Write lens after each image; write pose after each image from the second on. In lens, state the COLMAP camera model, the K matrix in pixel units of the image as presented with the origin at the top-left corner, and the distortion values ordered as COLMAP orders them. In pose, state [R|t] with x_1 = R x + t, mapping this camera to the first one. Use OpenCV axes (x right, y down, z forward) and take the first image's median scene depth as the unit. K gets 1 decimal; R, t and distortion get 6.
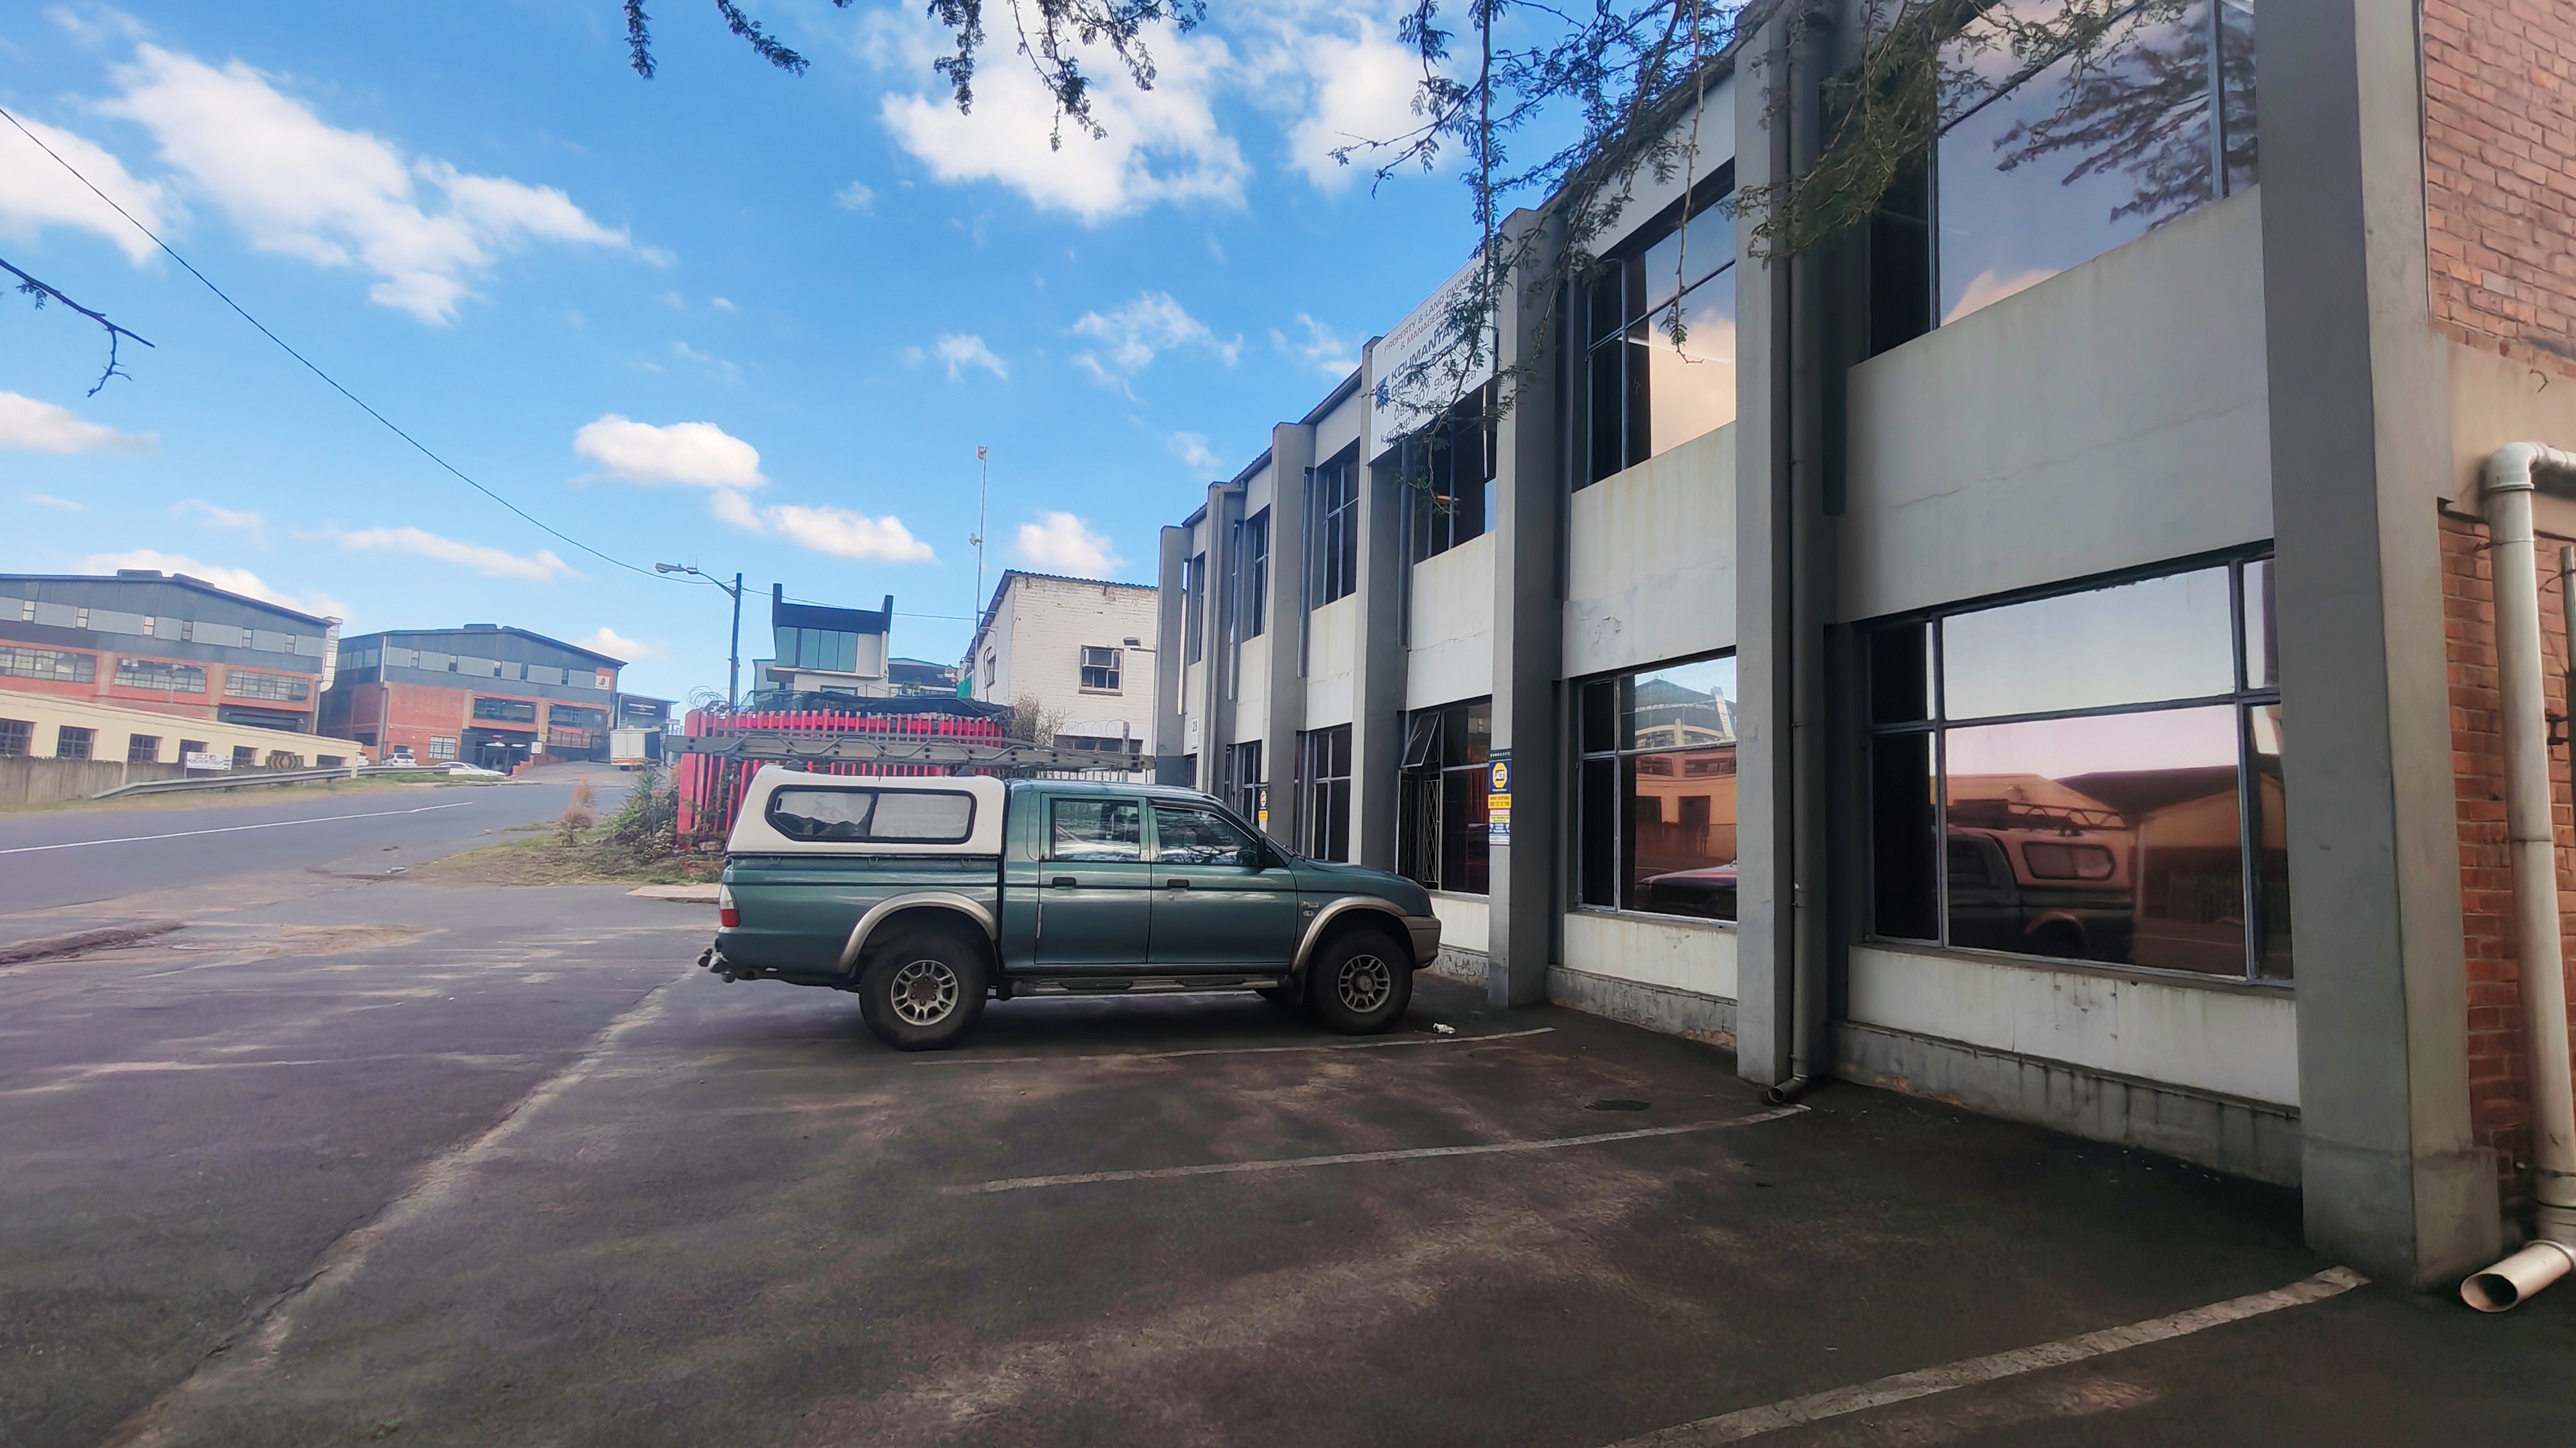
lens RADIAL K [[1179.1, 0, 1291.3], [0, 1179.1, 733.5], [0, 0, 1]] dist [-0.001040, -0.000910]
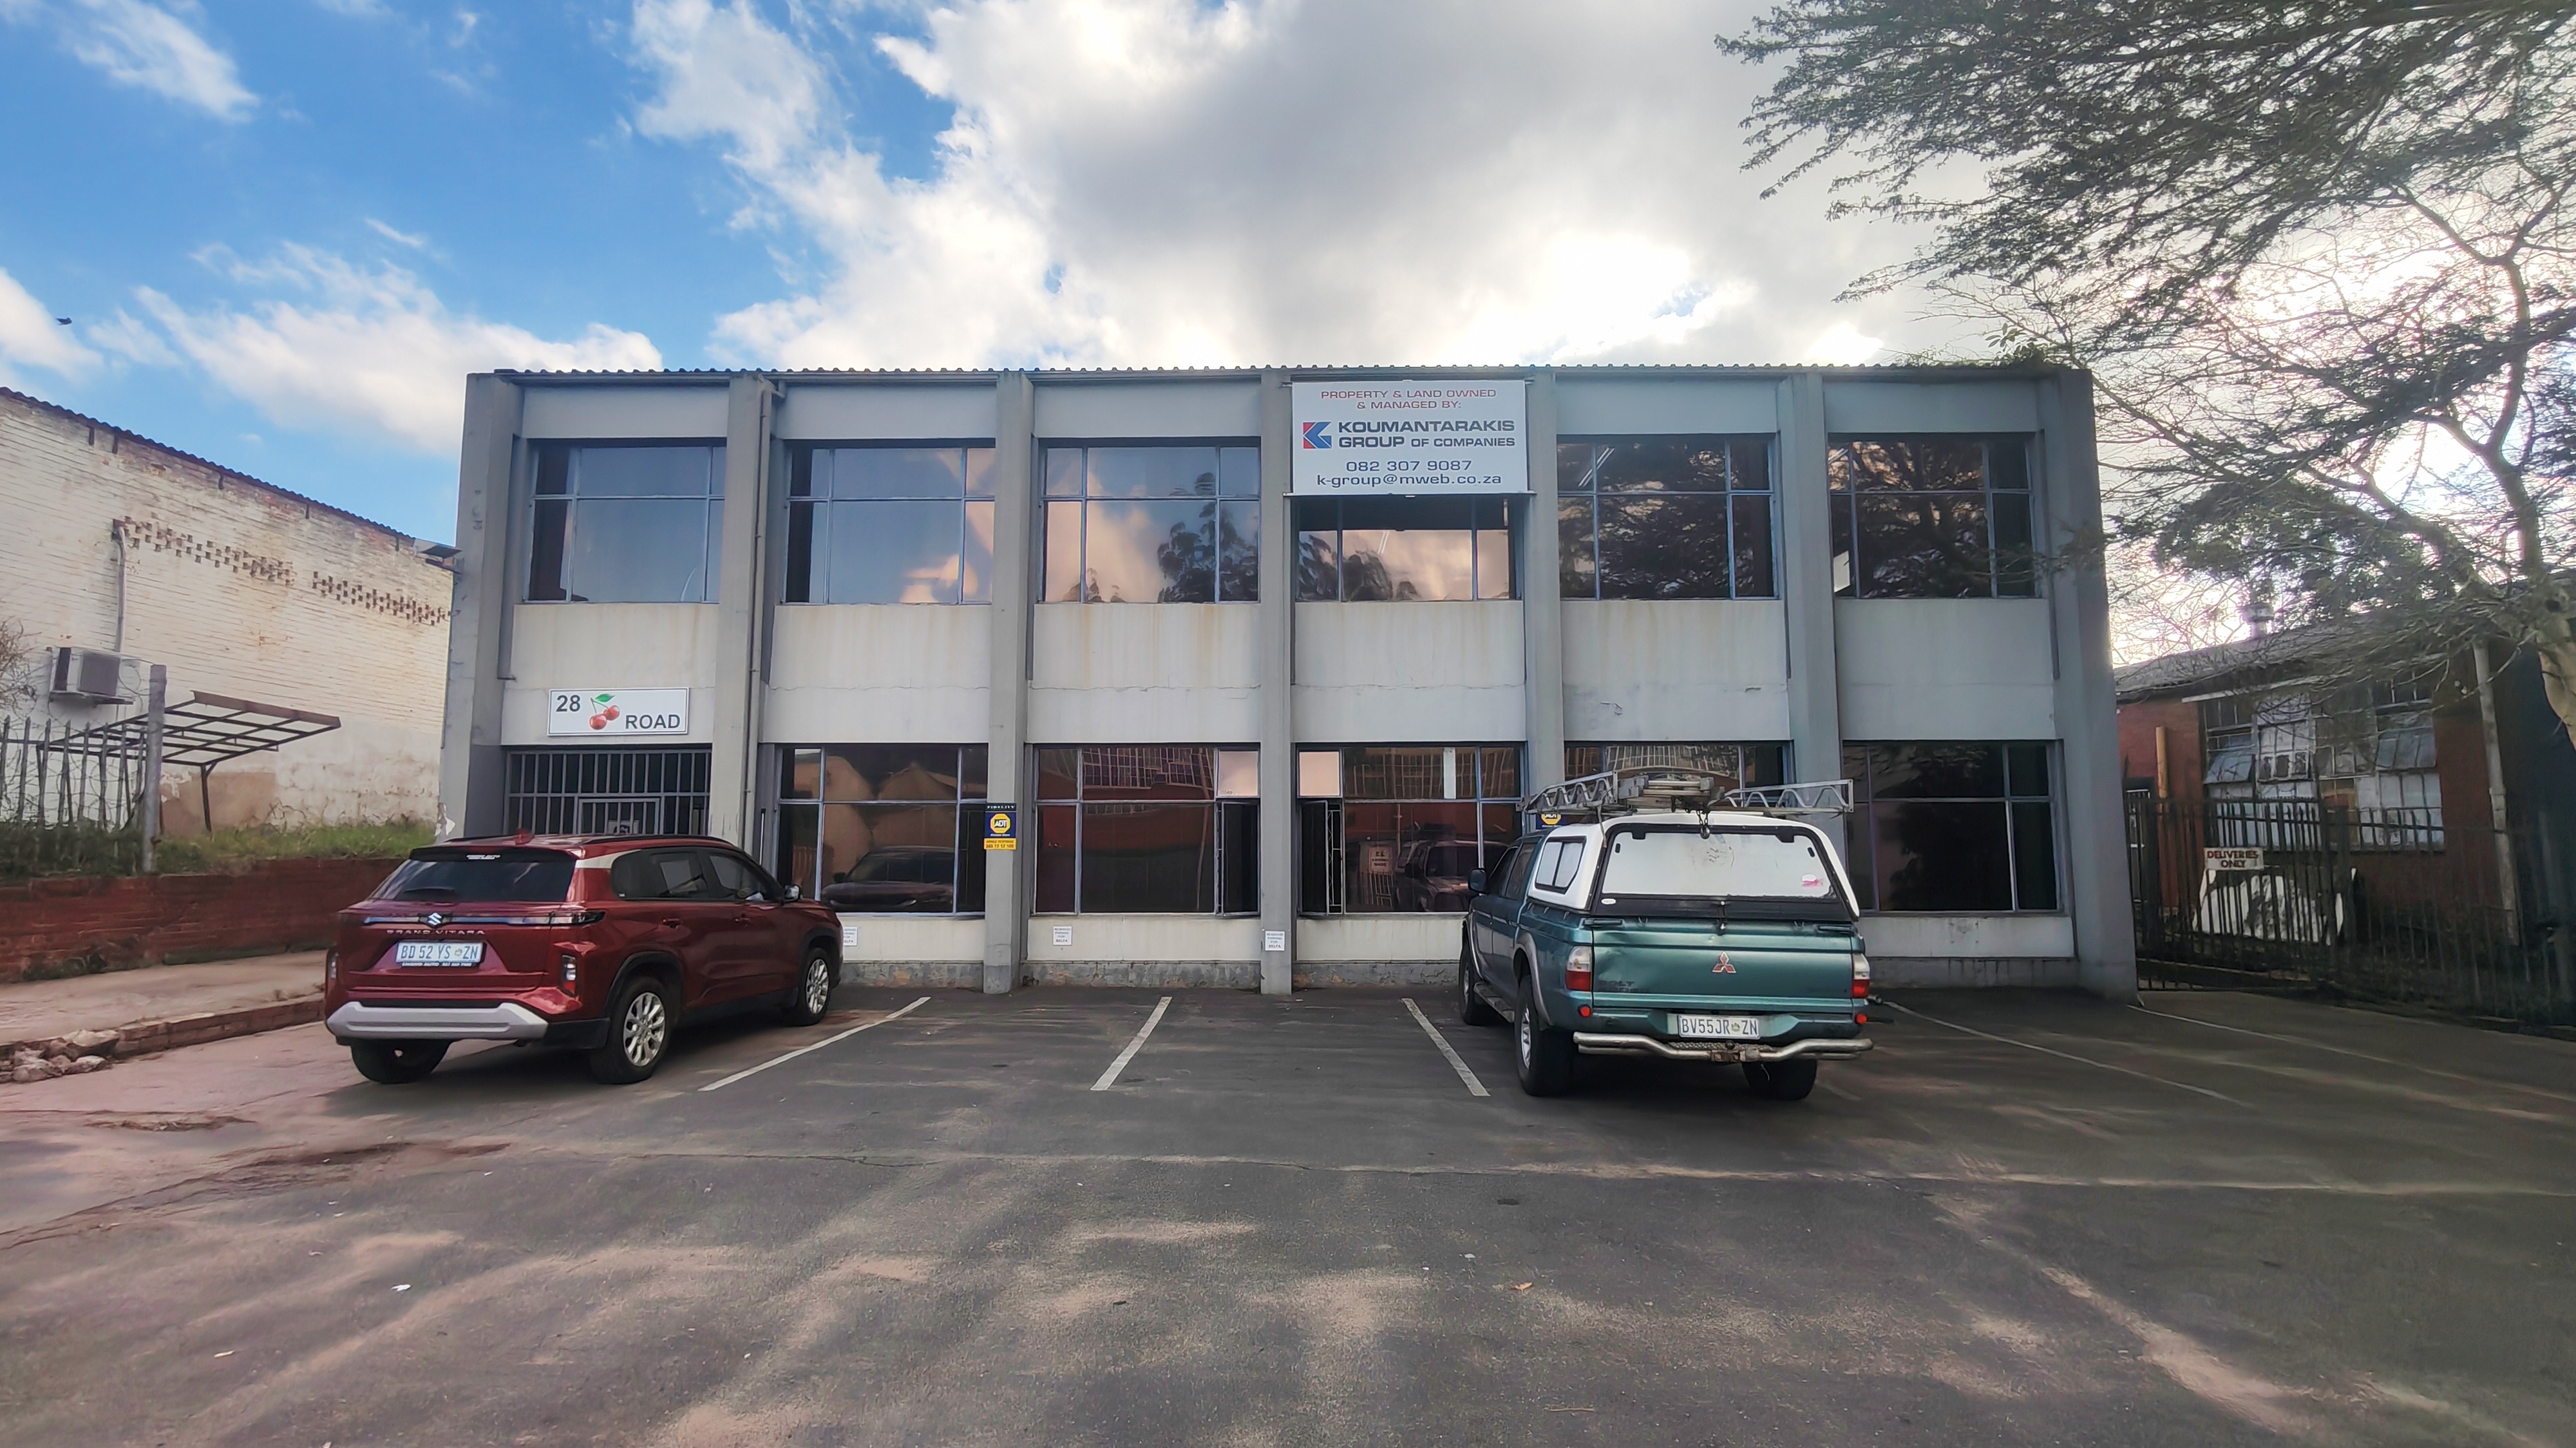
lens RADIAL K [[1184.4, 0, 1289.5], [0, 1184.4, 732.7], [0, 0, 1]] dist [-0.001289, -0.001210]
pose [[0.360463, 0.062210, 0.930697, -1.506541], [-0.068327, 0.996854, -0.040168, 0.024407], [-0.930268, -0.049113, 0.363579, 1.084031]]
